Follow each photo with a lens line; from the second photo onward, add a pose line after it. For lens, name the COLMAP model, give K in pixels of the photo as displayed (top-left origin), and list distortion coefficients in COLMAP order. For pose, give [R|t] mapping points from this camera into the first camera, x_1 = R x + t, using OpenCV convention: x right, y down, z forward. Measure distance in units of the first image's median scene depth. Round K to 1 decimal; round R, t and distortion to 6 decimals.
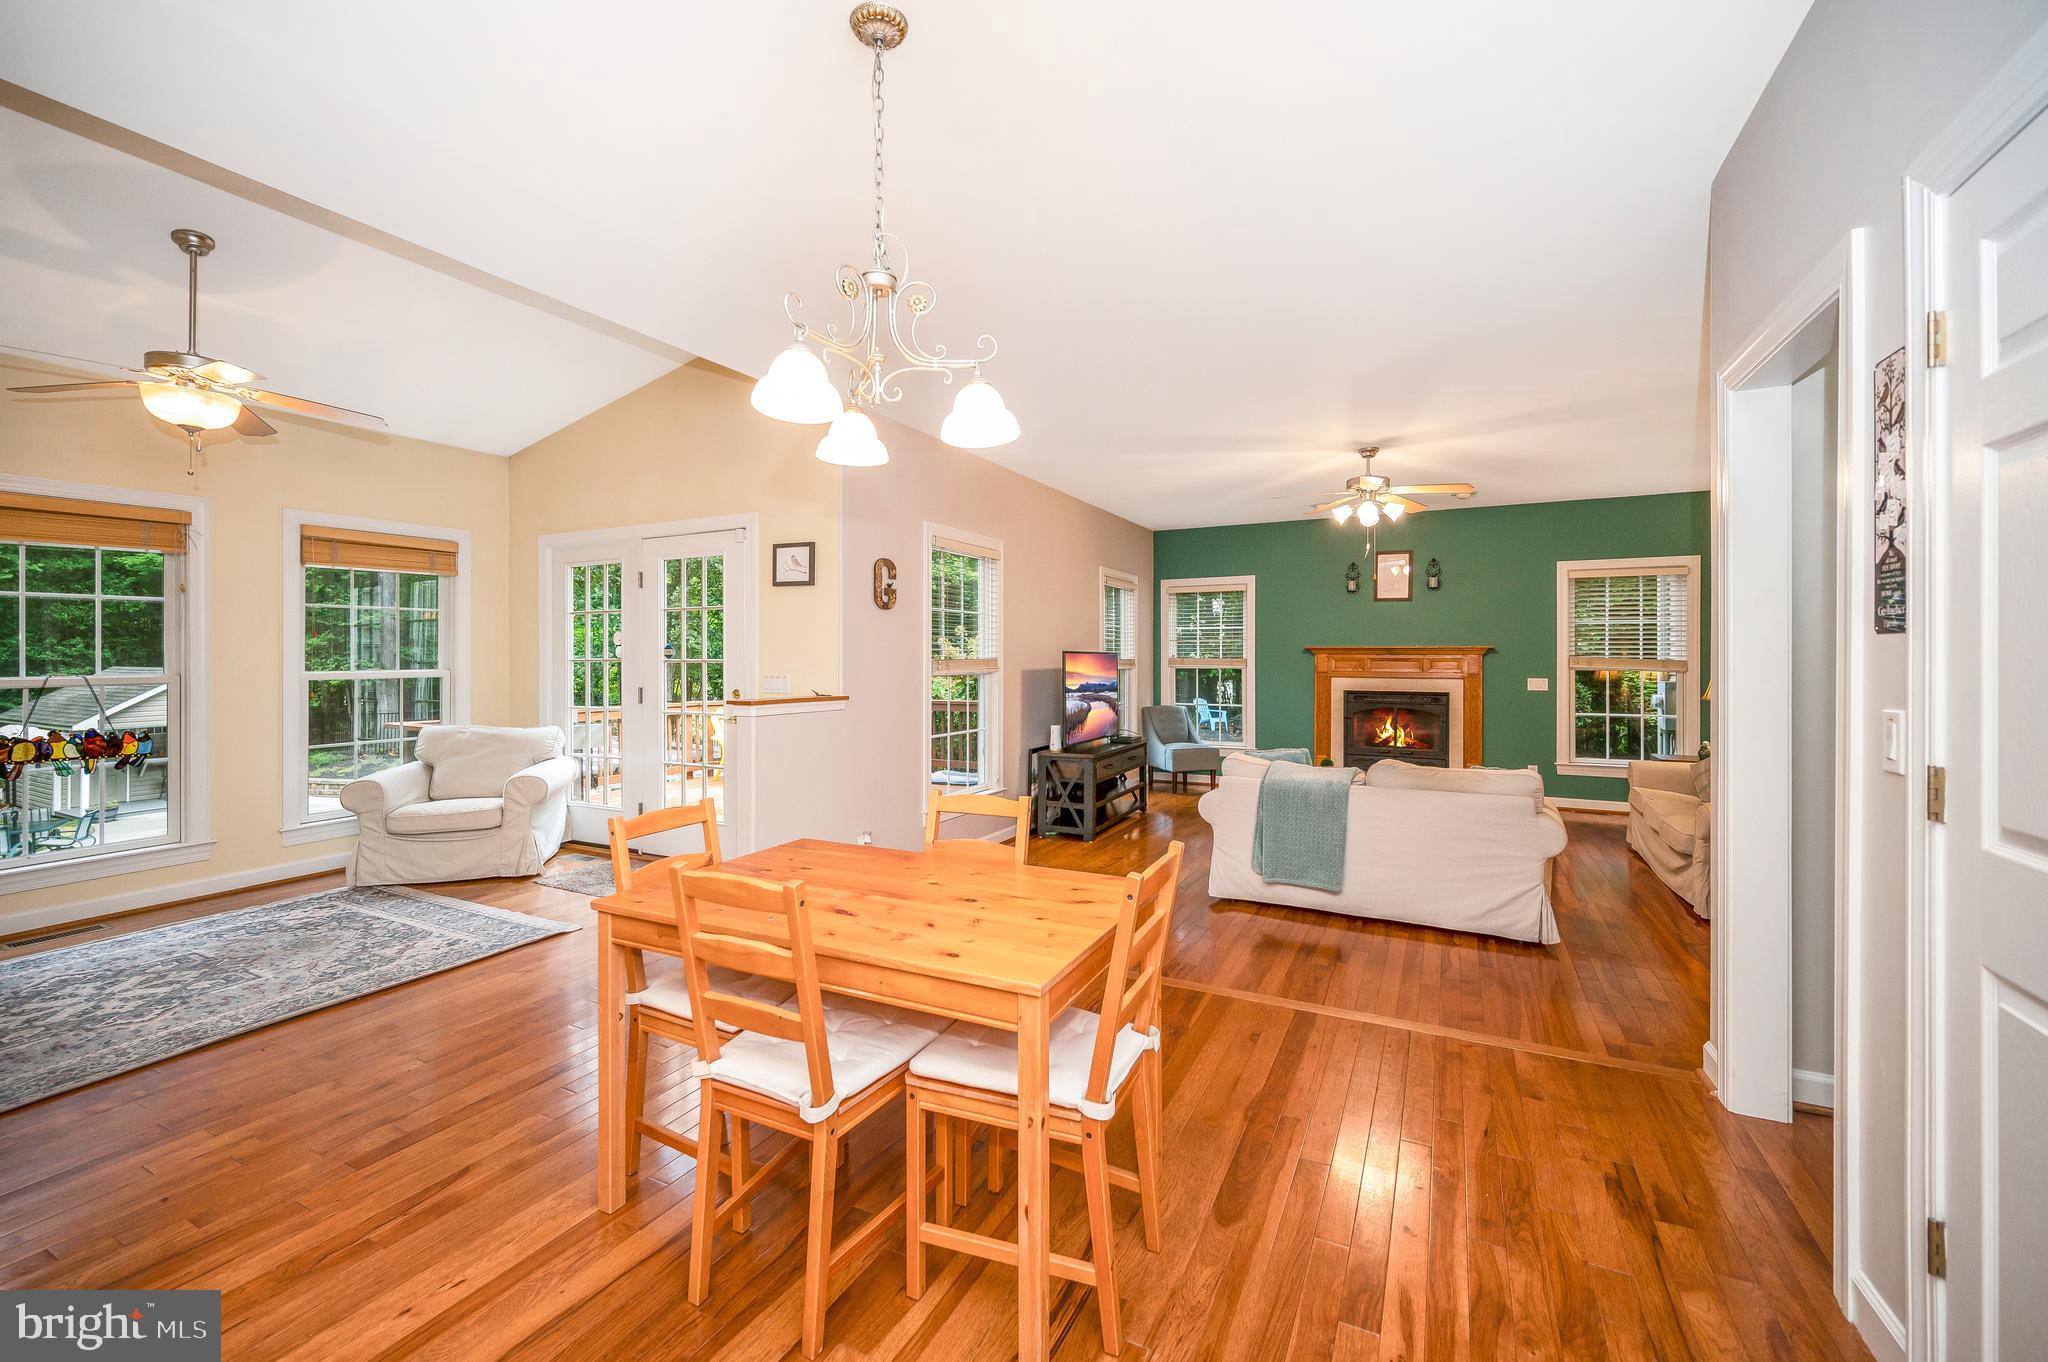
lens RADIAL K [[829.0, 0, 1017.7], [0, 829.0, 659.9], [0, 0, 1]] dist [-0.002305, -0.000628]
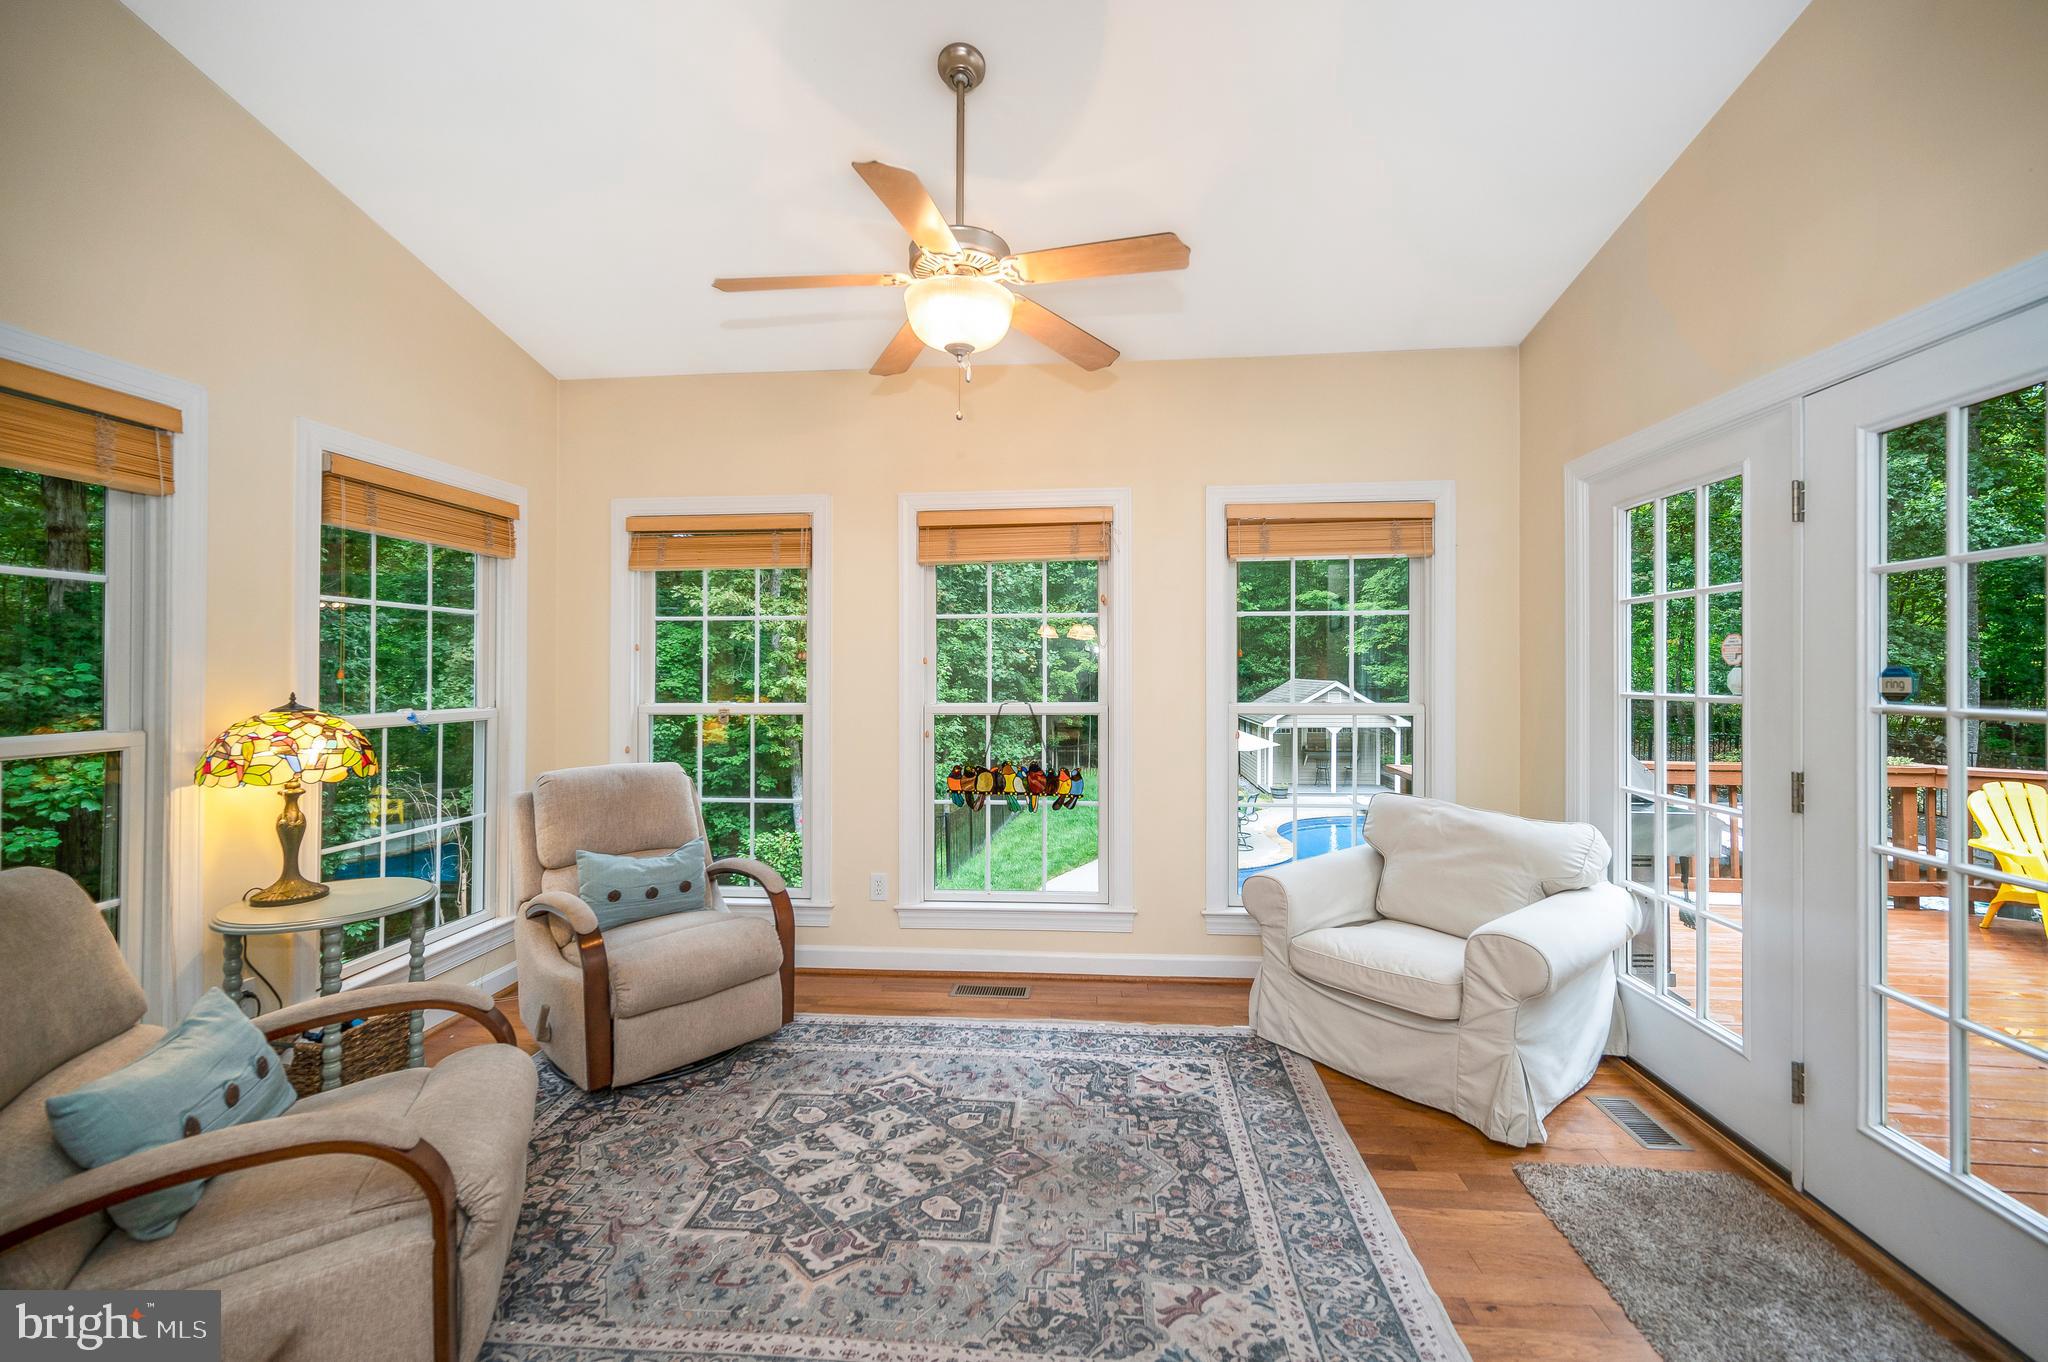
lens RADIAL K [[829.0, 0, 1017.7], [0, 829.0, 659.9], [0, 0, 1]] dist [-0.002305, -0.000628]
pose [[0.376272, -0.007548, -0.926478, -0.281458], [-0.004592, 0.999939, -0.010011, -0.017885], [0.926498, 0.008021, 0.376215, 0.621899]]
